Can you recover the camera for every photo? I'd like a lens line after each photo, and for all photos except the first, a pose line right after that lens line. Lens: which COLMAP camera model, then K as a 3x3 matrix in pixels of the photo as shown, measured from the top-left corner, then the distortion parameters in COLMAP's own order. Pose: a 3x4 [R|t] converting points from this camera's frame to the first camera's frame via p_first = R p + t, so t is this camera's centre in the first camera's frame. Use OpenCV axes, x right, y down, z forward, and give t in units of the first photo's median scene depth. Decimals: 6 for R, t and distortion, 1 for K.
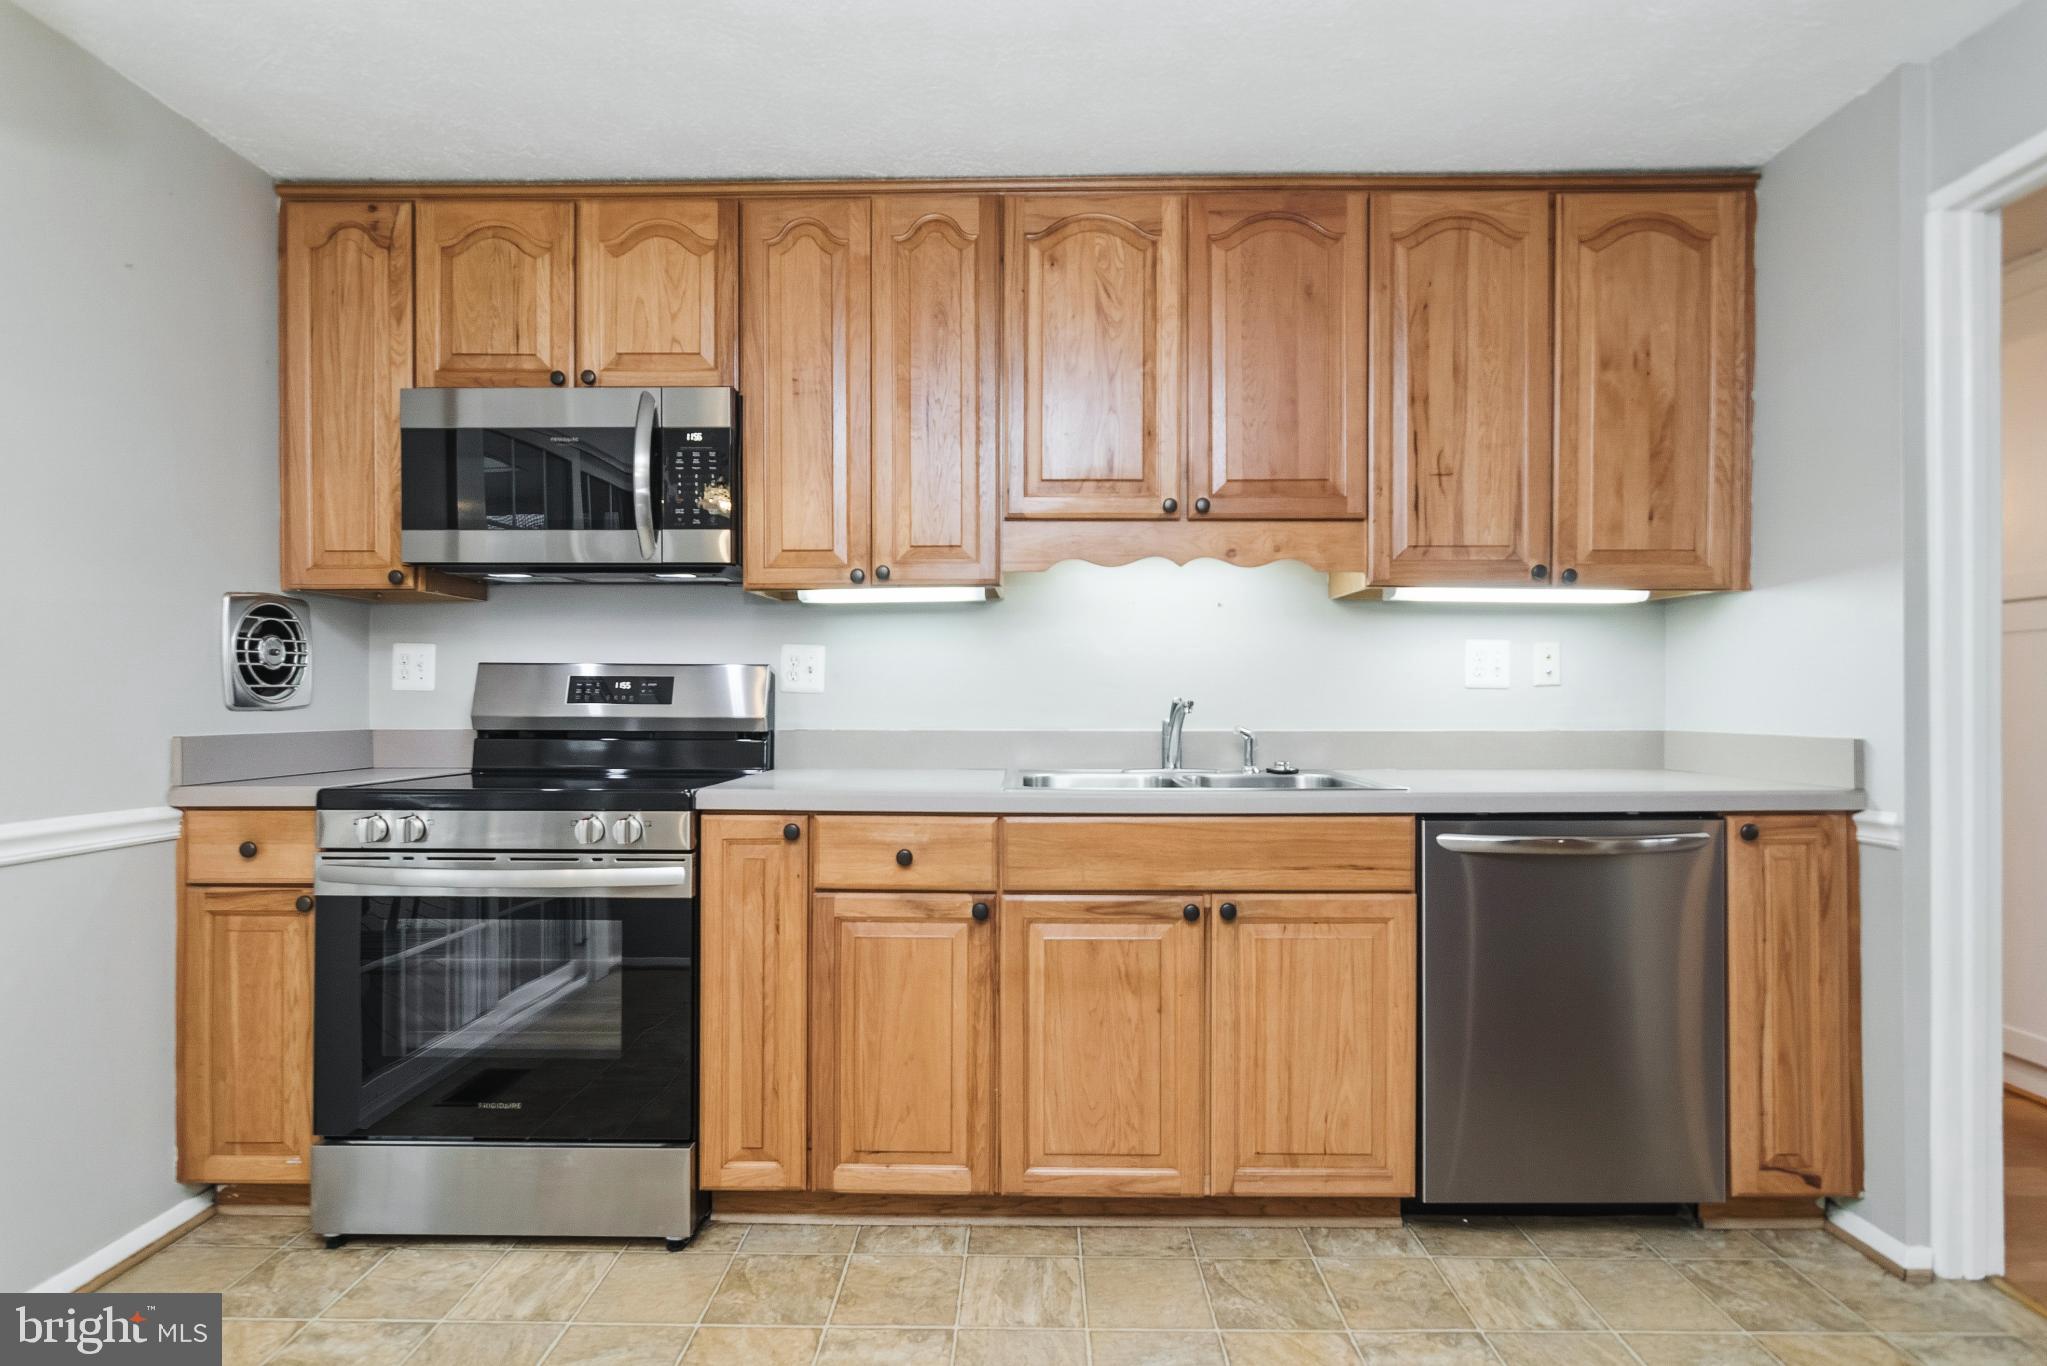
lens RADIAL K [[1003.6, 0, 1015.8], [0, 1003.6, 697.9], [0, 0, 1]] dist [-0.001996, 0.005450]
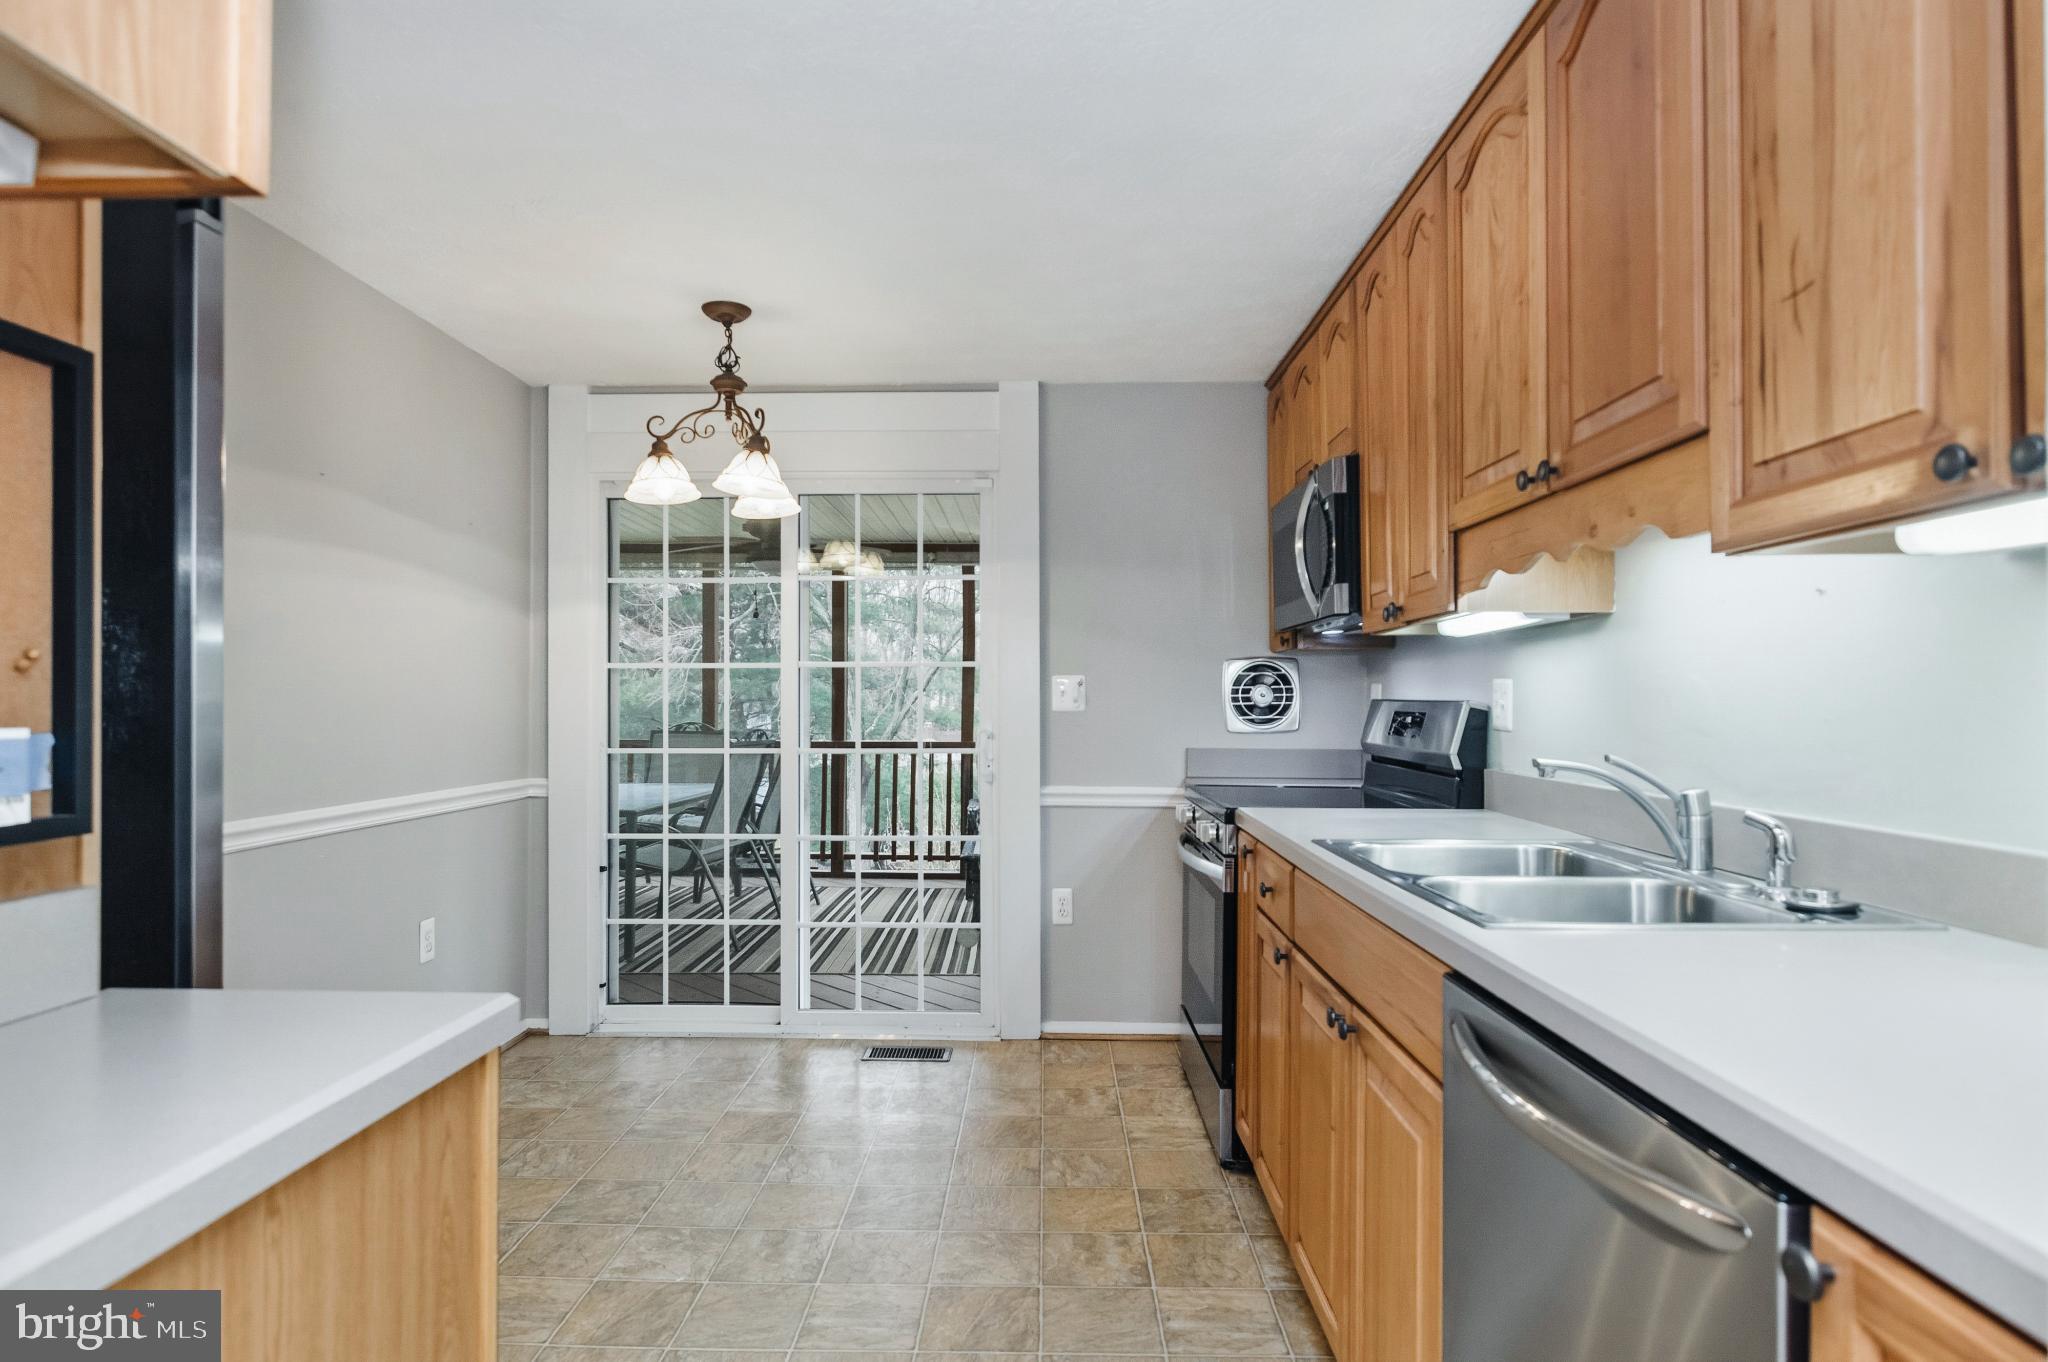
lens RADIAL K [[1100.7, 0, 1024.0], [0, 1100.7, 696.0], [0, 0, 1]] dist [0.001801, 0.000791]
pose [[-0.004142, -0.004184, -0.999983, 0.933508], [-0.002420, 0.999988, -0.004174, -0.037071], [0.999988, 0.002402, -0.004152, 0.658144]]
